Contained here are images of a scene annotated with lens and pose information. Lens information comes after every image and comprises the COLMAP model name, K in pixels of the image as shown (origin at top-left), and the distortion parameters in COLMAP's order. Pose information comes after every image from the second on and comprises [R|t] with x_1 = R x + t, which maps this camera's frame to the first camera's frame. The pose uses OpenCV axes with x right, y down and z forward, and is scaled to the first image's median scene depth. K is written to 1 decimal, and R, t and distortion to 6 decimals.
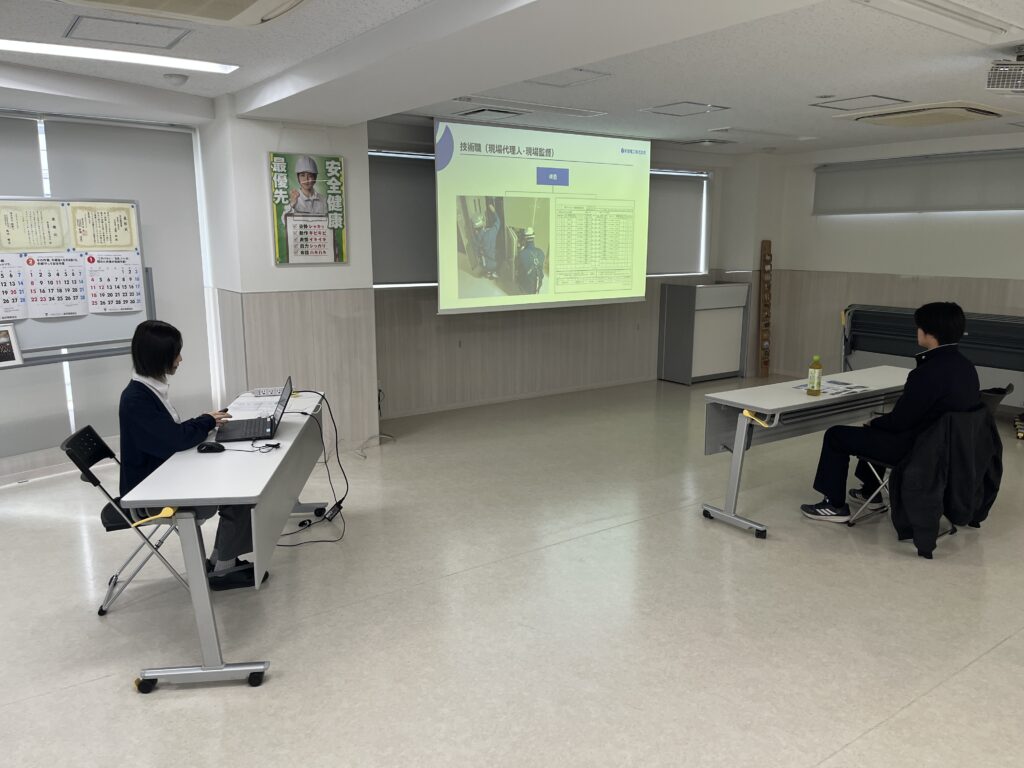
lens RADIAL K [[758.6, 0, 514.3], [0, 758.6, 382.9], [0, 0, 1]] dist [0.039678, -0.047883]
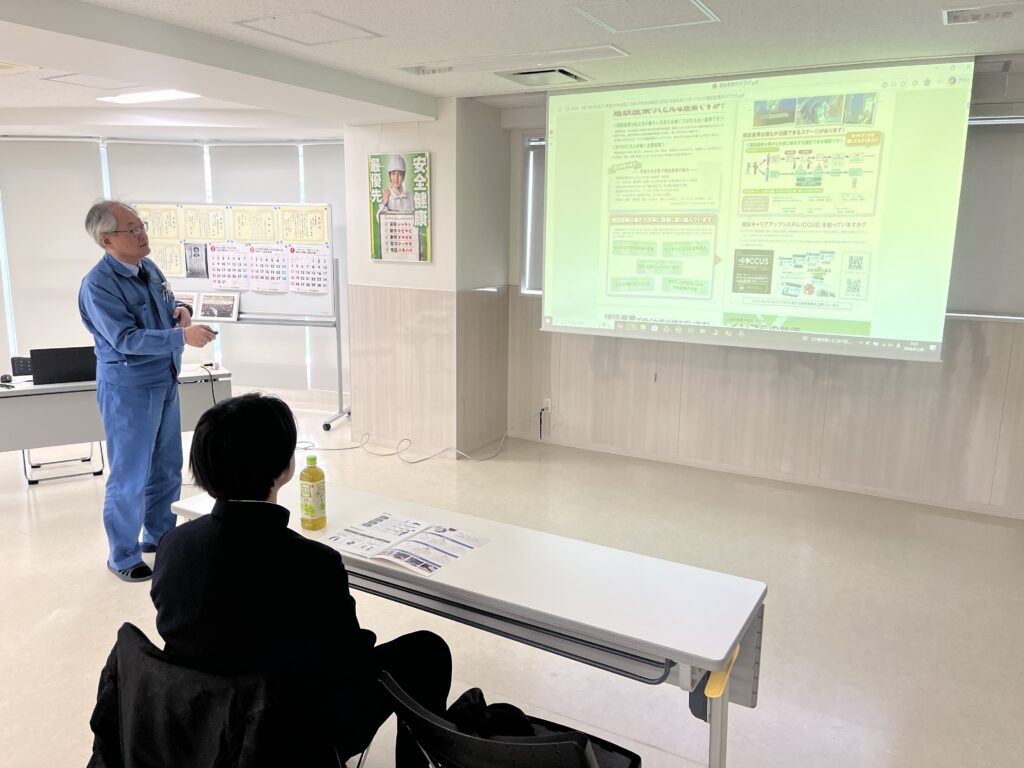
lens RADIAL K [[758.6, 0, 515.5], [0, 758.6, 385.0], [0, 0, 1]] dist [0.039678, -0.047883]
pose [[0.442312, 0.180132, -0.878586, 0.743041], [-0.186325, 0.976705, 0.106447, -0.136161], [0.877293, 0.116619, 0.465571, 0.705612]]
